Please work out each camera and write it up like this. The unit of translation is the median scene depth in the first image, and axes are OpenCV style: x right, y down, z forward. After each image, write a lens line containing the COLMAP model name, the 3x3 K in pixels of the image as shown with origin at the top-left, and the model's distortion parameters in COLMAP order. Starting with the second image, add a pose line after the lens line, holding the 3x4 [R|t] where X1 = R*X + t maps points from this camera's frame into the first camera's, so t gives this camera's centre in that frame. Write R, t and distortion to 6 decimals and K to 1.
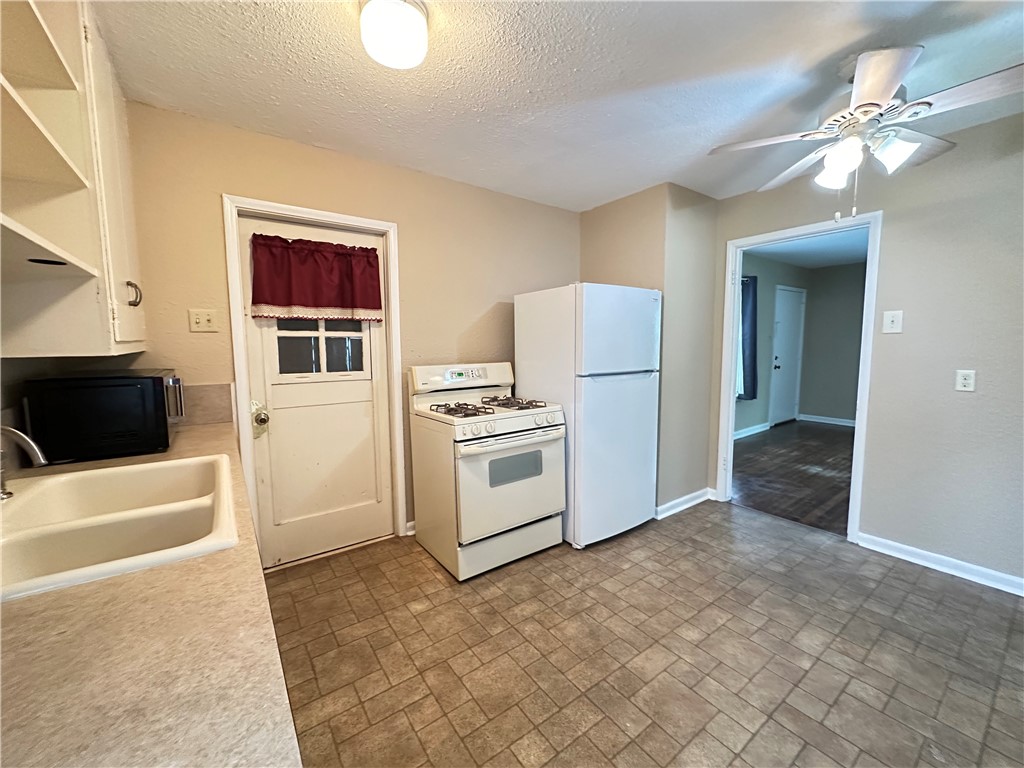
lens RADIAL K [[408.2, 0, 510.5], [0, 408.2, 388.7], [0, 0, 1]] dist [-0.004530, 0.000357]
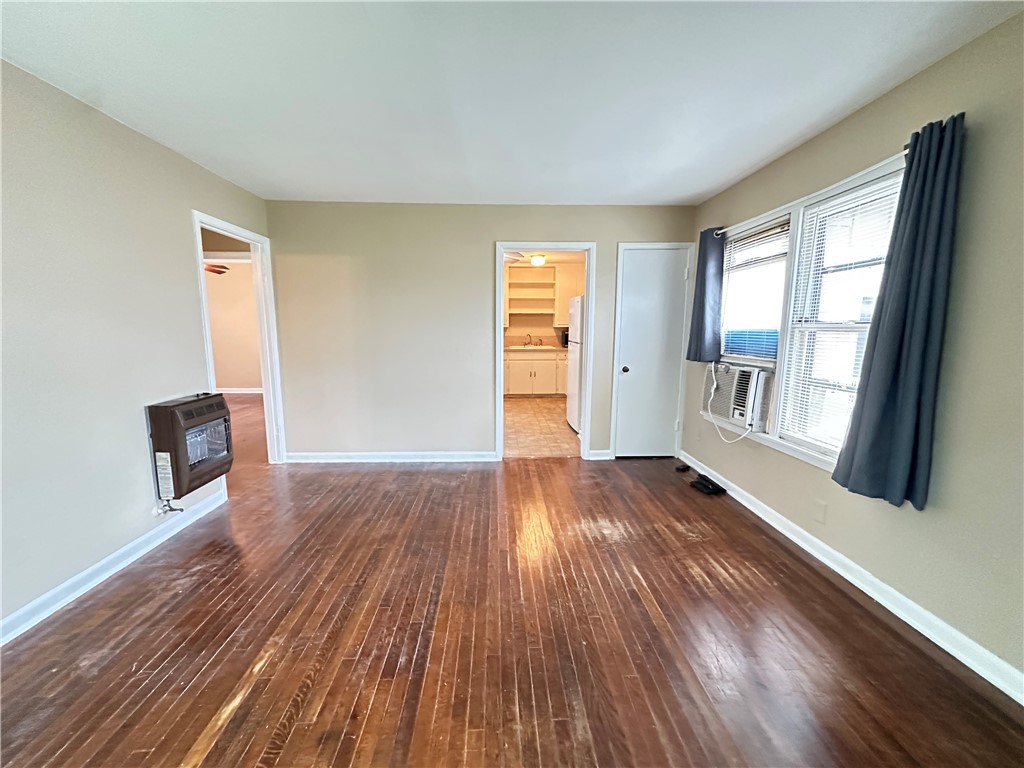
lens RADIAL K [[408.2, 0, 511.7], [0, 408.2, 383.5], [0, 0, 1]] dist [-0.004530, 0.000357]
pose [[-0.549869, 0.130015, -0.825069, 2.740119], [-0.089315, 0.972994, 0.212850, -0.306905], [0.830462, 0.190731, -0.523407, 2.394701]]
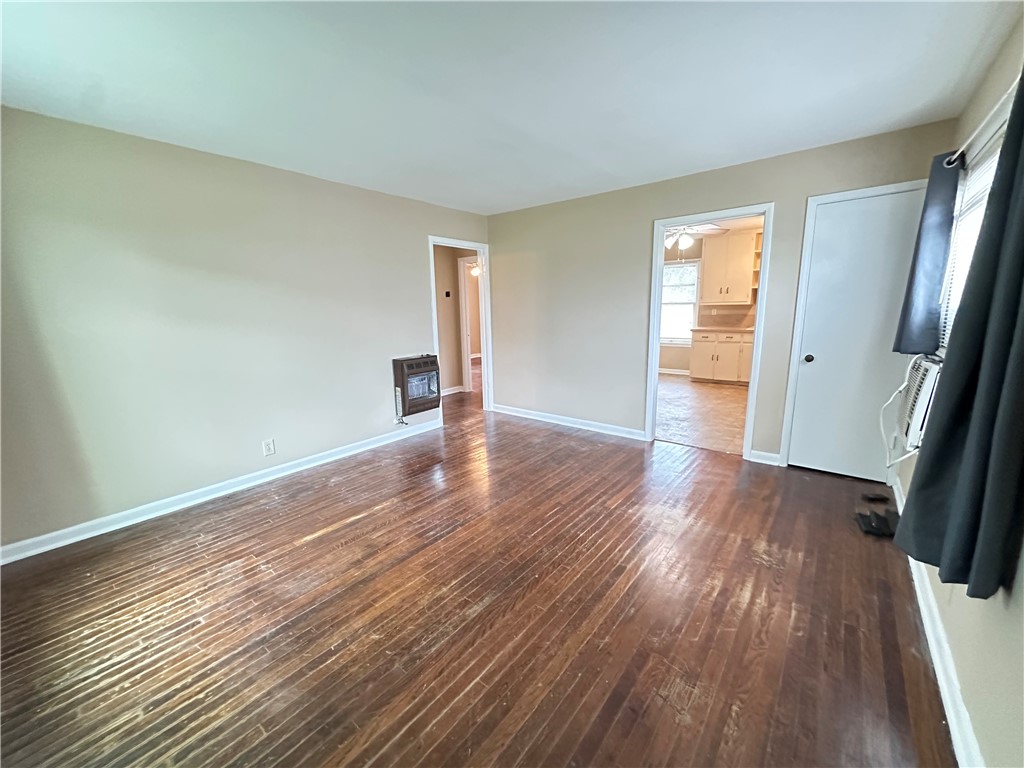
lens RADIAL K [[408.2, 0, 510.8], [0, 408.2, 382.3], [0, 0, 1]] dist [-0.004530, 0.000357]
pose [[-0.964171, 0.083034, -0.251953, 2.309133], [0.005353, 0.955649, 0.294461, -0.381151], [0.265229, 0.282562, -0.921853, 2.967175]]
